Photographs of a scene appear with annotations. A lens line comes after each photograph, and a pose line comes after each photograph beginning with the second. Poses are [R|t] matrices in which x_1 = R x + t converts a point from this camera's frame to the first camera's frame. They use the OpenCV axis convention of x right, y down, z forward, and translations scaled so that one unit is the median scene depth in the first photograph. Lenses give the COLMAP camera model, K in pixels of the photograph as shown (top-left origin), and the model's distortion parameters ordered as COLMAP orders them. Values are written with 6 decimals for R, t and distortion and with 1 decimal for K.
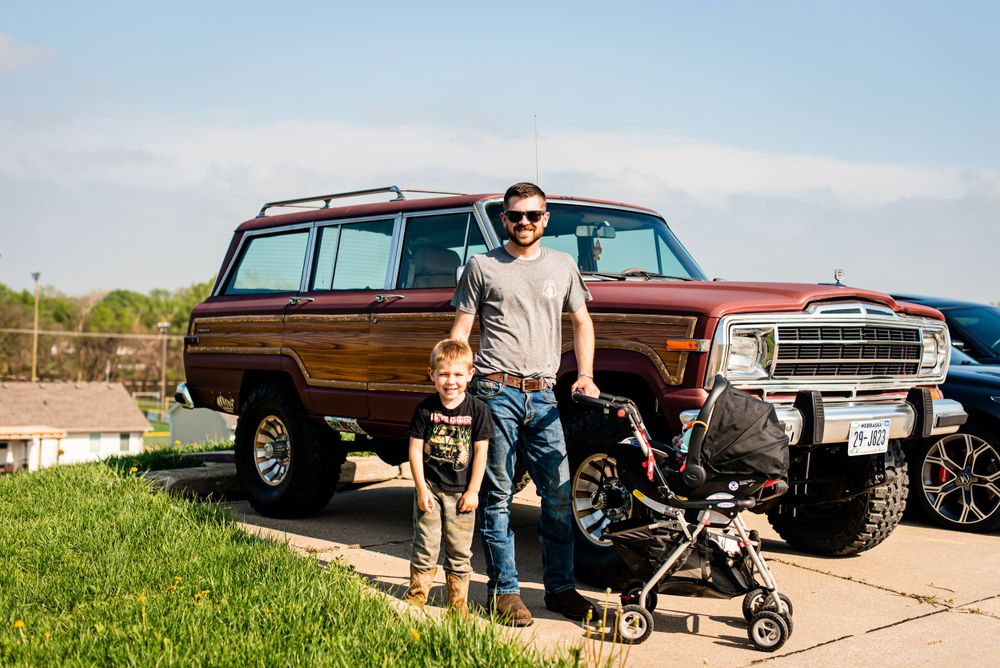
lens RADIAL K [[1451.1, 0, 500.0], [0, 1451.1, 334.0], [0, 0, 1]] dist [0.015918, 0.032399]
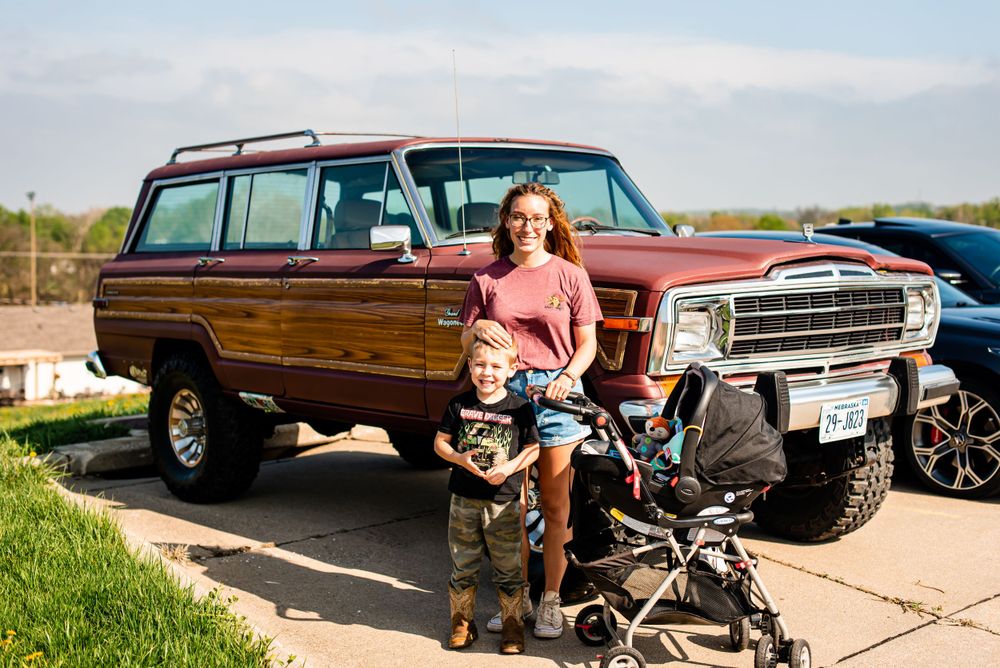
lens RADIAL K [[1451.1, 0, 500.0], [0, 1451.1, 334.0], [0, 0, 1]] dist [0.015918, 0.032399]
pose [[0.999655, -0.025960, -0.003939, 0.045143], [0.026160, 0.997577, 0.064466, -0.033428], [0.002256, -0.064547, 0.997912, 0.118096]]
